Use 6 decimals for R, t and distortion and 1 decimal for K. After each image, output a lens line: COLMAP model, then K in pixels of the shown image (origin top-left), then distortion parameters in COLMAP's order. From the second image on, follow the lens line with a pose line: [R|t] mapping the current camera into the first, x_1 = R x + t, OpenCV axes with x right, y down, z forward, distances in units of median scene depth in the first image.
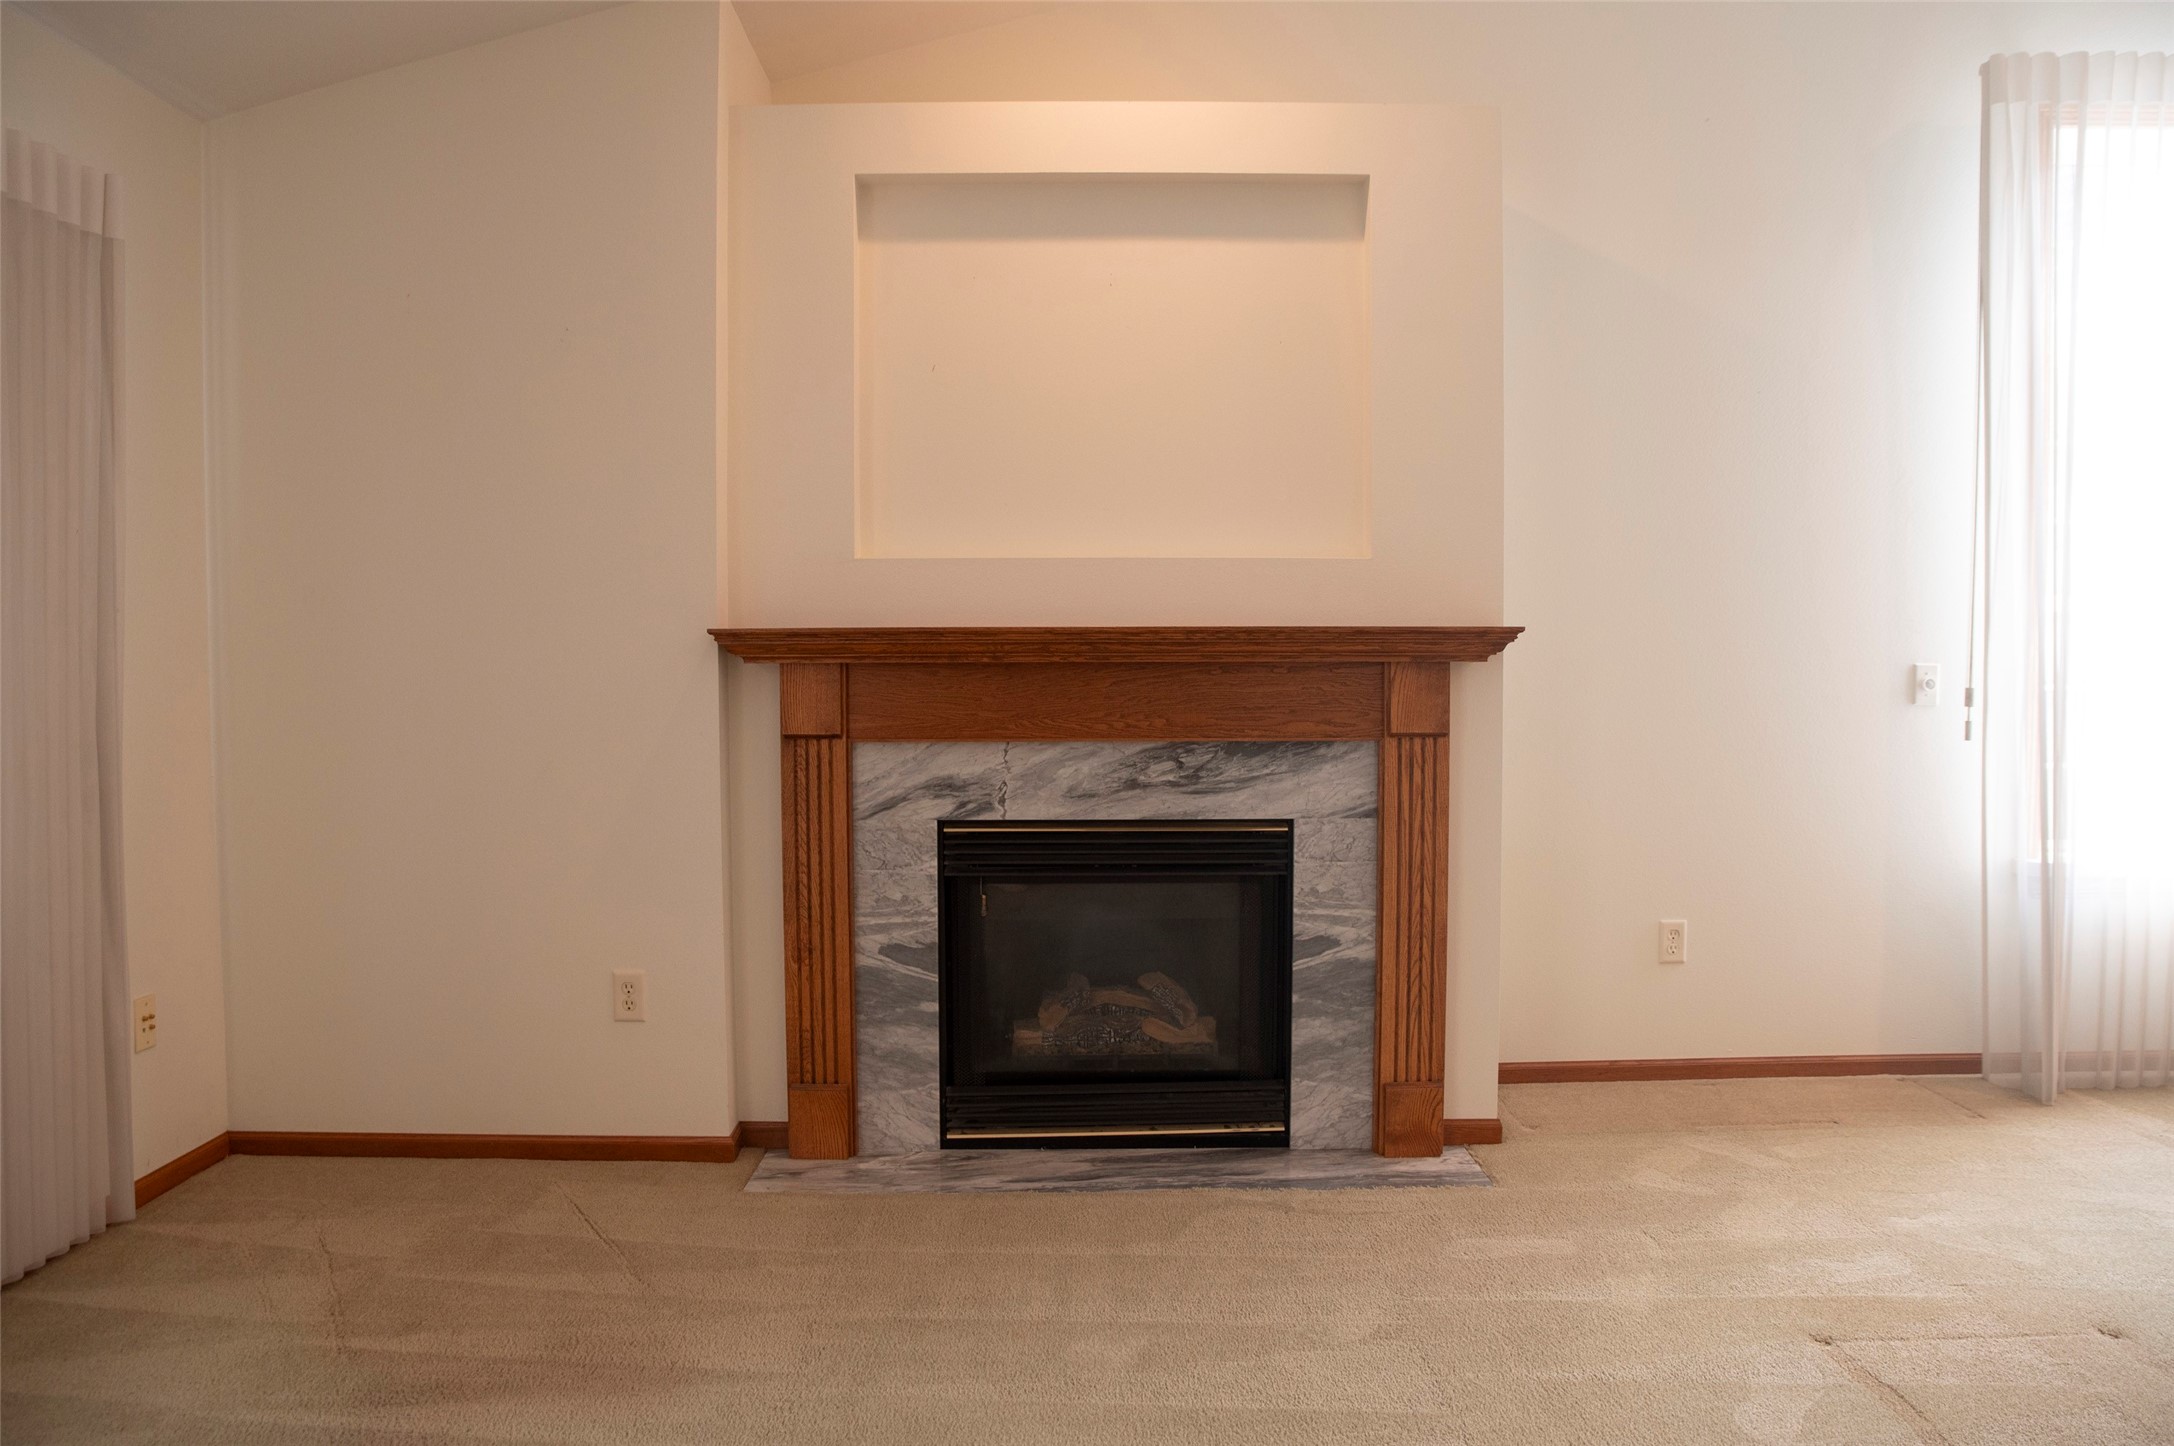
lens RADIAL K [[1481.1, 0, 1078.0], [0, 1481.1, 726.6], [0, 0, 1]] dist [-0.133056, 0.090950]
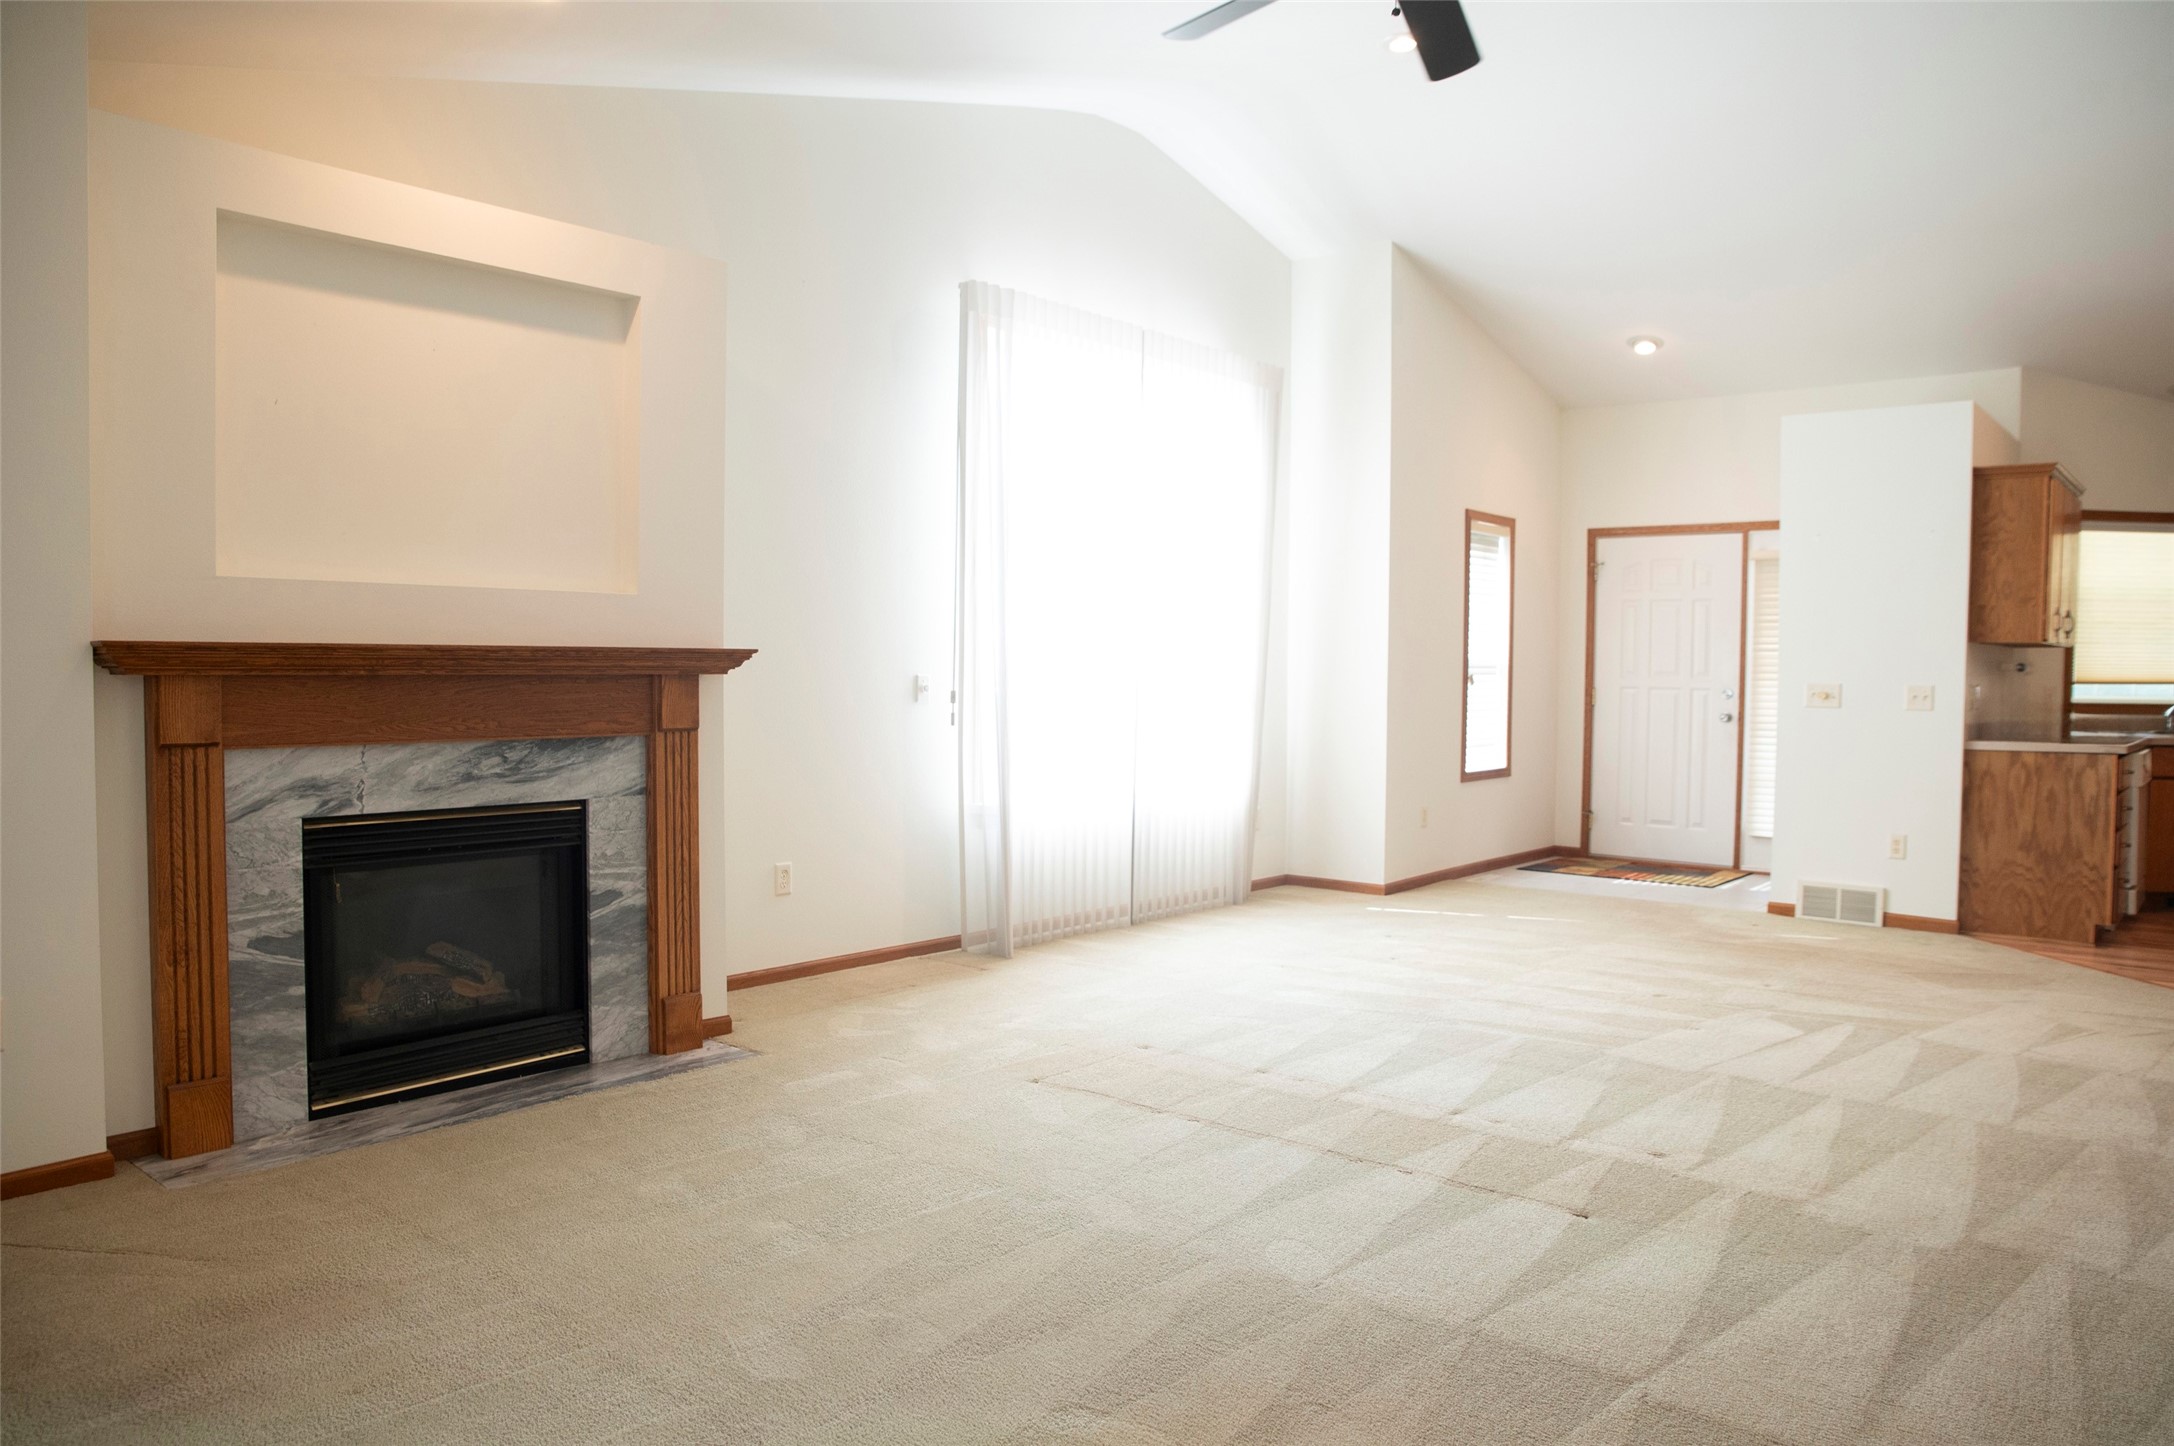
lens RADIAL K [[1481.1, 0, 1078.0], [0, 1481.1, 726.6], [0, 0, 1]] dist [-0.133056, 0.090950]
pose [[0.652985, -0.022593, 0.757034, -0.523573], [0.023663, 0.999676, 0.009424, -0.001052], [-0.757001, 0.011760, 0.653308, -0.130827]]
